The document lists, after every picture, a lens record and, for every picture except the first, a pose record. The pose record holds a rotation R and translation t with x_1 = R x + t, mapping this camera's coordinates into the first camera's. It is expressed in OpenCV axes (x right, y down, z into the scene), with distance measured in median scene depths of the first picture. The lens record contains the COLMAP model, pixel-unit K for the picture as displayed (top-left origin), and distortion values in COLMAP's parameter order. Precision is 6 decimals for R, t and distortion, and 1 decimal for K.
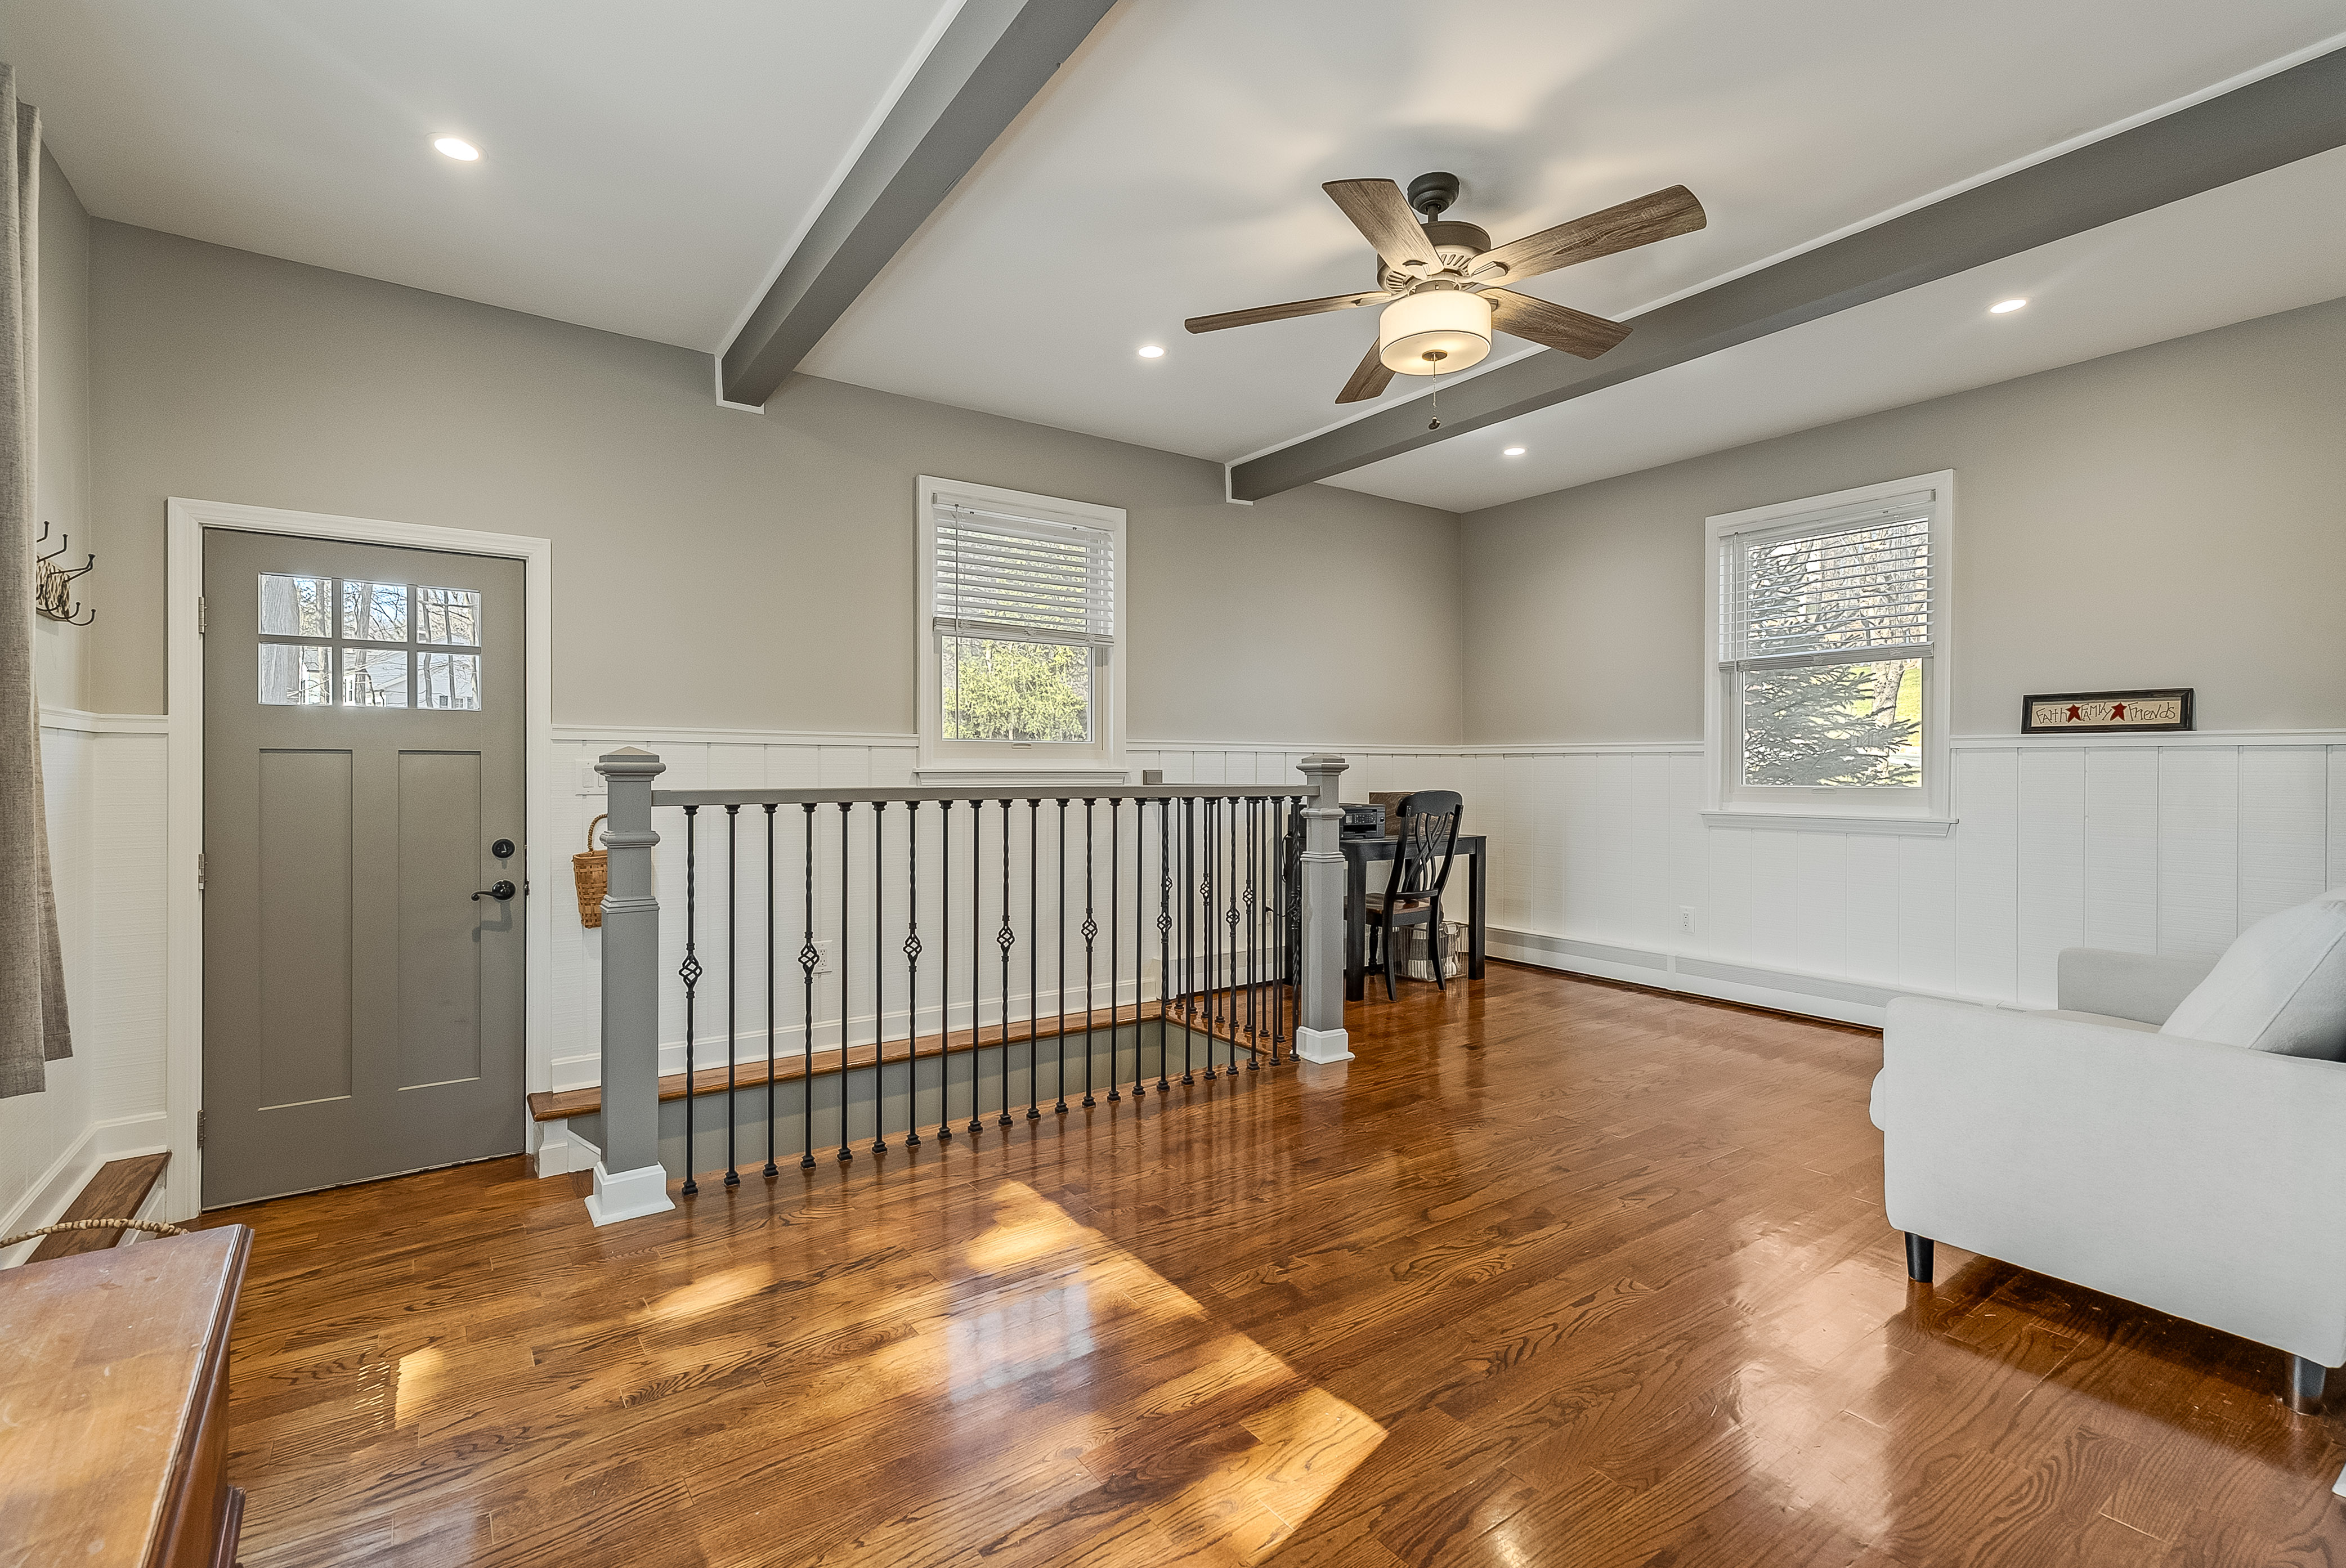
lens RADIAL K [[1077.9, 0, 1163.6], [0, 1077.9, 772.7], [0, 0, 1]] dist [0.001966, 0.000296]
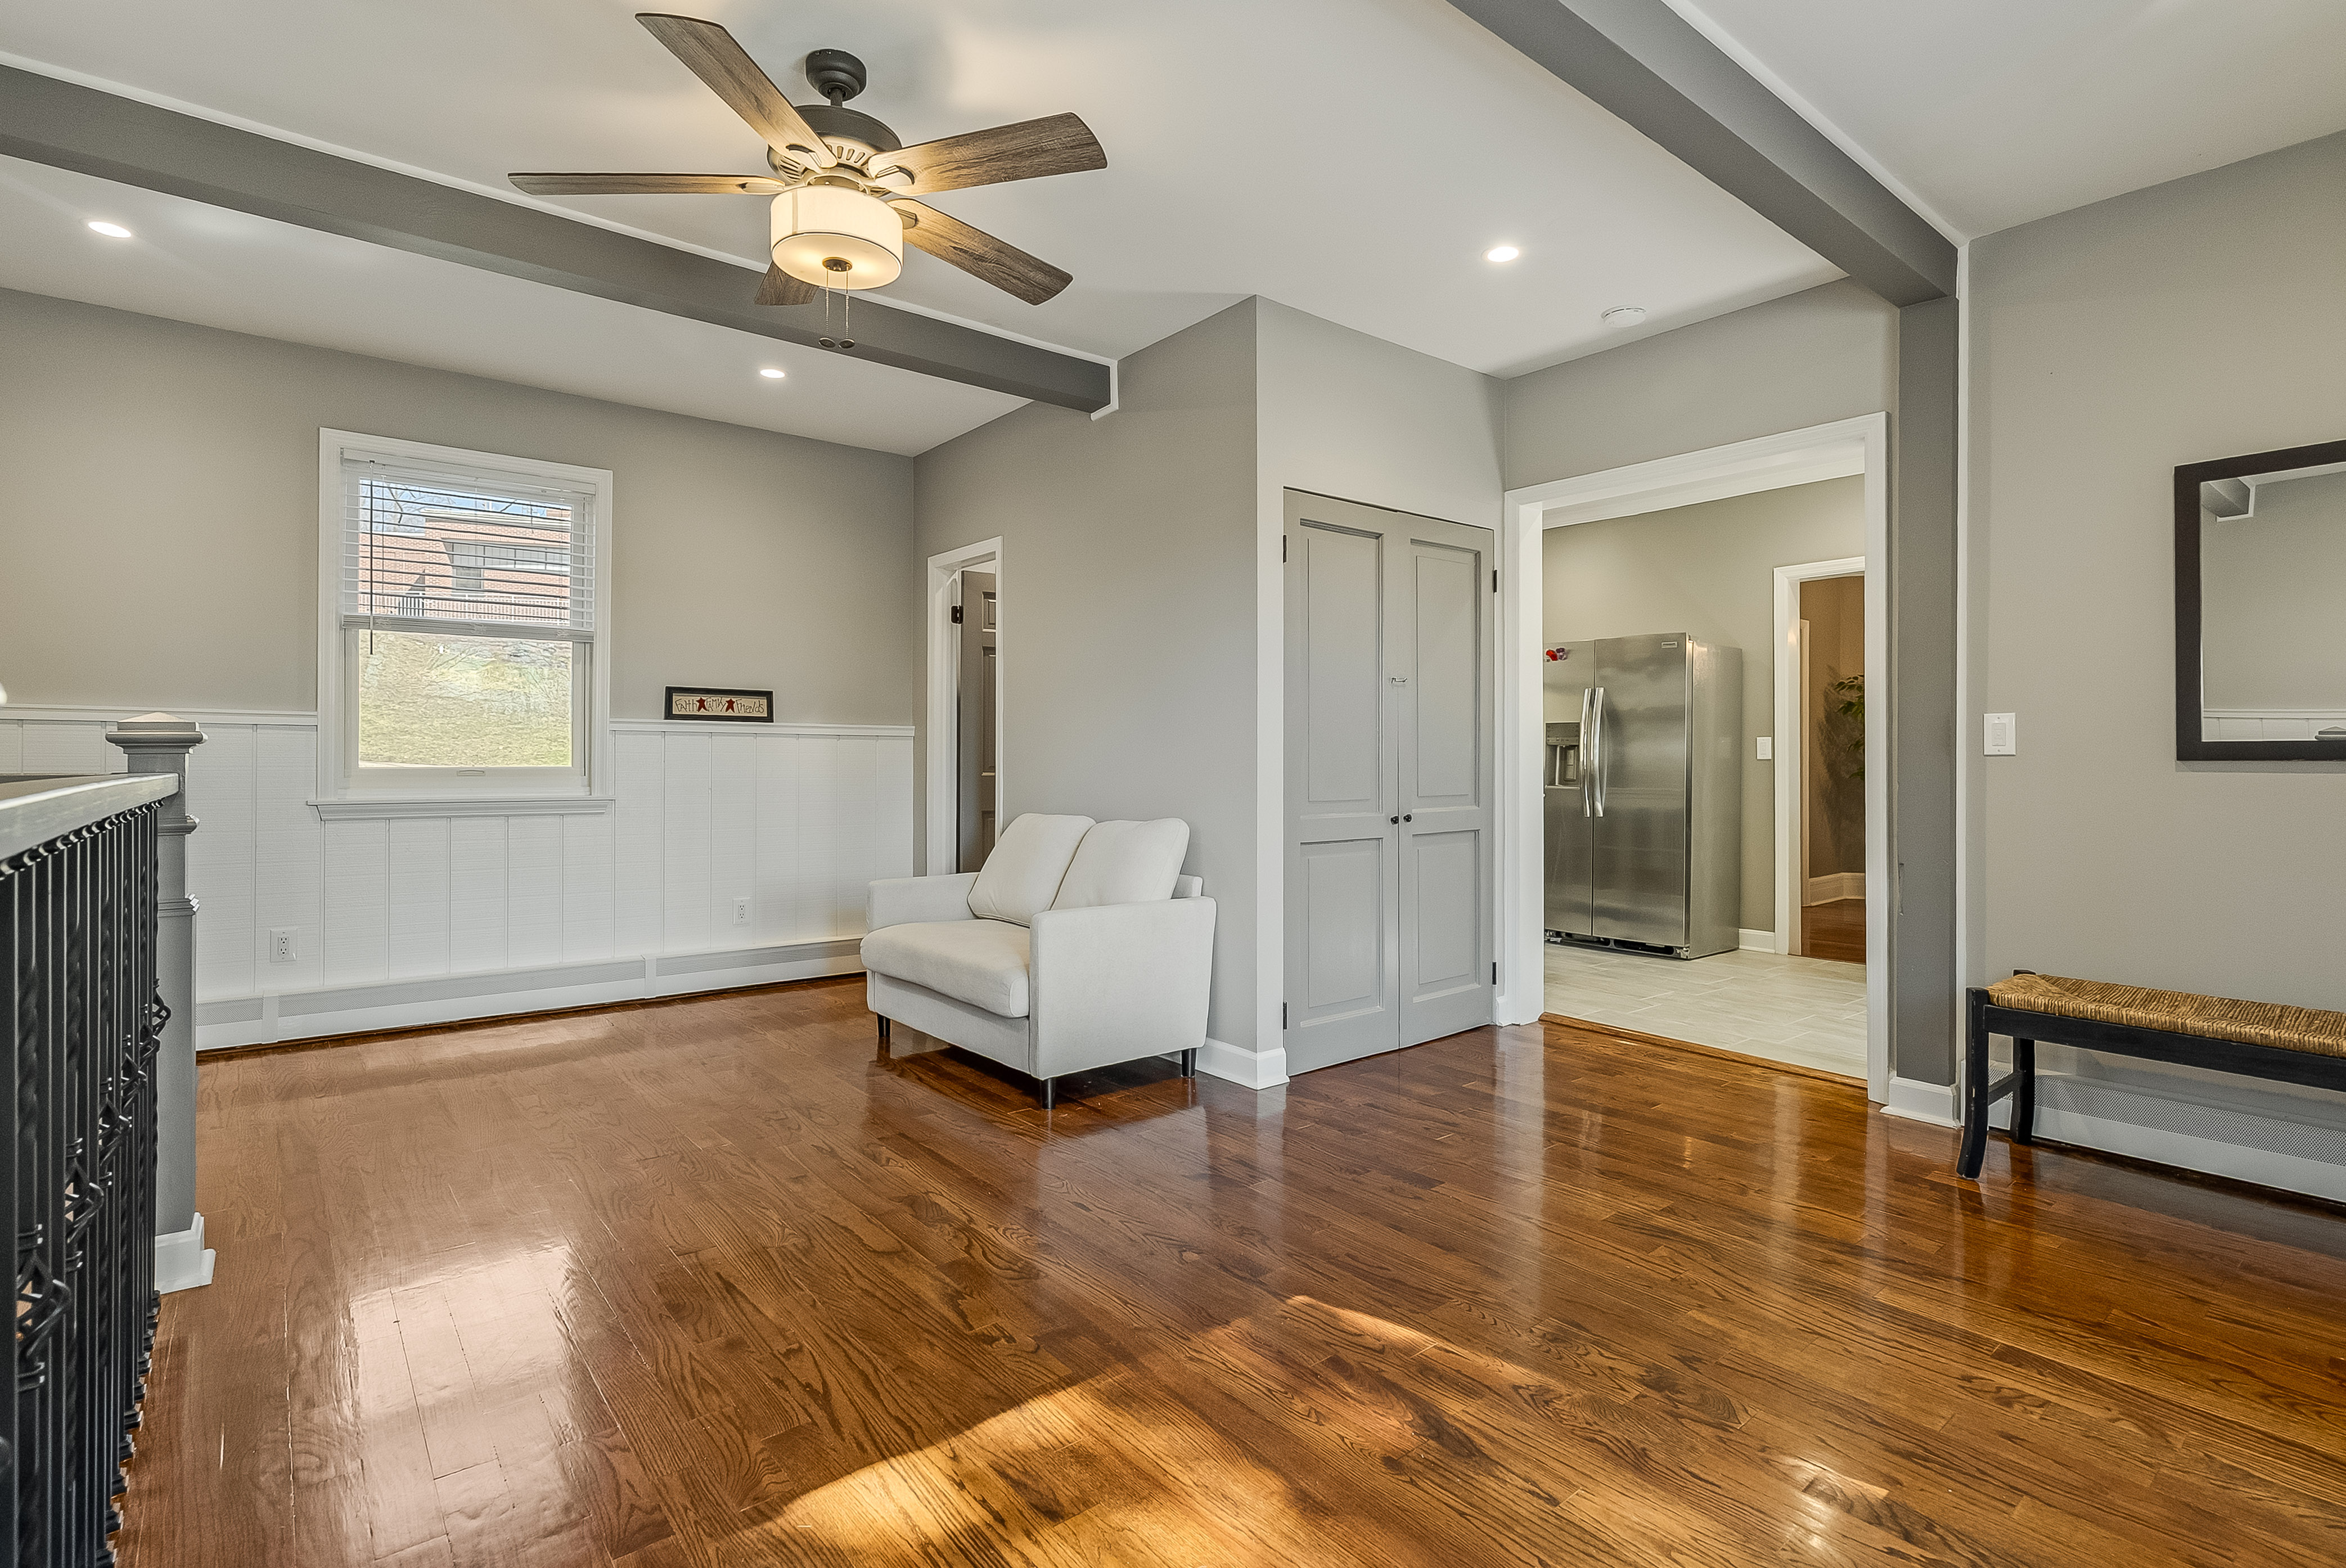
lens RADIAL K [[1099.8, 0, 1217.5], [0, 1099.8, 757.3], [0, 0, 1]] dist [-0.002492, -0.000231]
pose [[-0.096908, -0.000706, 0.995293, -0.569508], [-0.001314, 0.999999, 0.000581, 0.003890], [-0.995292, -0.001251, -0.096909, 0.687292]]
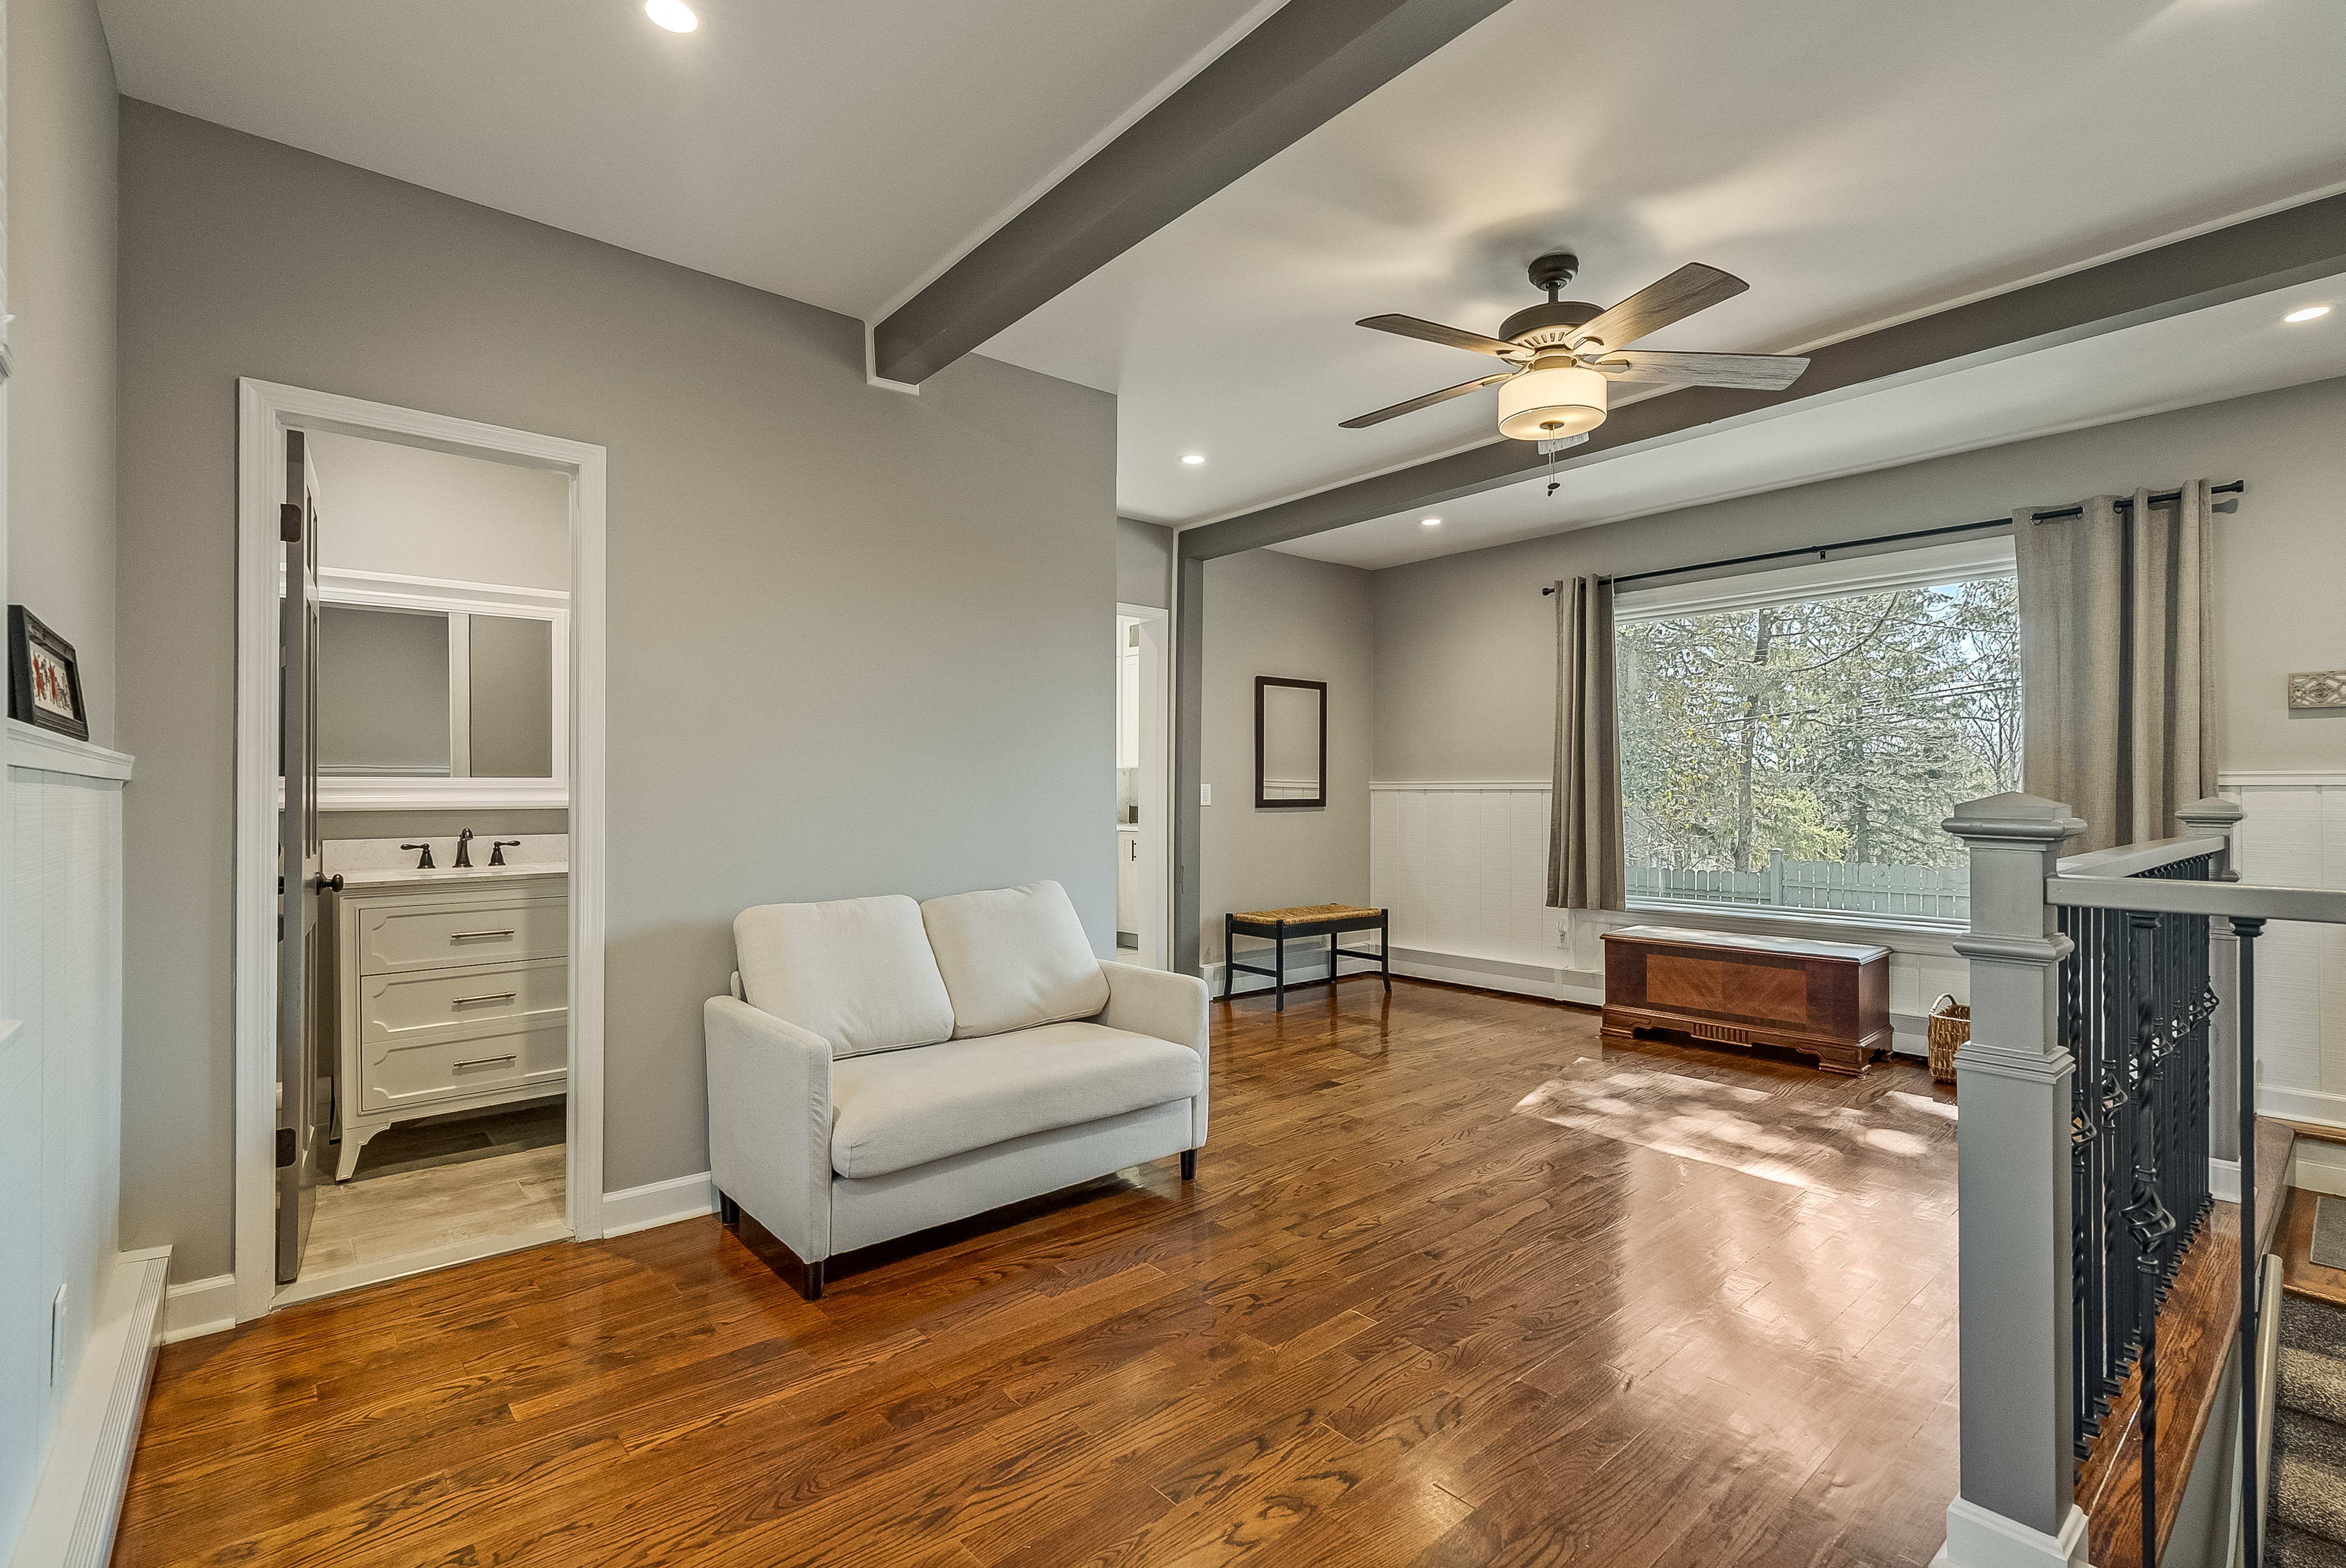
lens RADIAL K [[1036.5, 0, 1173.0], [0, 1036.5, 784.0], [0, 0, 1]] dist [-0.001728, -0.000130]
pose [[-0.996307, -0.003229, -0.085806, 0.622427], [-0.002362, 0.999945, -0.010202, -0.019087], [0.085834, -0.009961, -0.996260, 1.741196]]
